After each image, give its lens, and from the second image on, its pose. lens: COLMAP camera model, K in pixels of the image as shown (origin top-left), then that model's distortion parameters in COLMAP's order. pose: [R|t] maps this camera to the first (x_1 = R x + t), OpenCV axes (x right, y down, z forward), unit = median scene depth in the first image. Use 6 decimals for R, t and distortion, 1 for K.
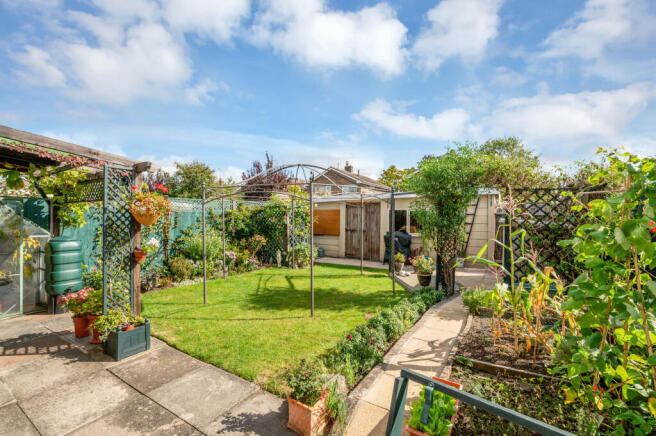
lens RADIAL K [[282.2, 0, 321.9], [0, 282.2, 222.8], [0, 0, 1]] dist [0.000989, -0.000238]
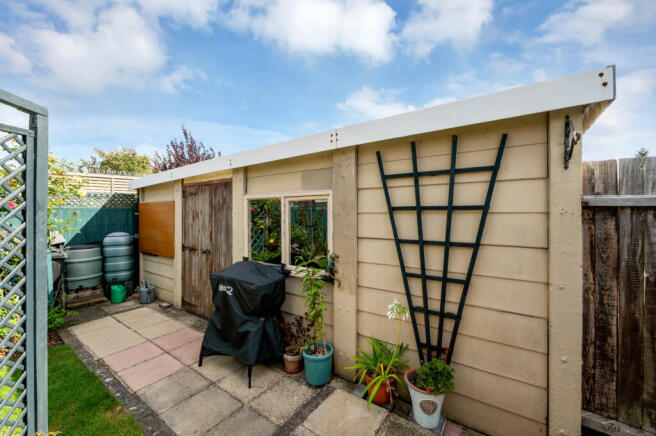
lens RADIAL K [[257.4, 0, 328.8], [0, 257.4, 216.1], [0, 0, 1]] dist [0.000559, -0.000132]
pose [[0.999998, -0.000594, 0.001946, 0.079189], [0.000609, 0.999971, -0.007615, -0.004252], [-0.001942, 0.007617, 0.999969, 0.152295]]
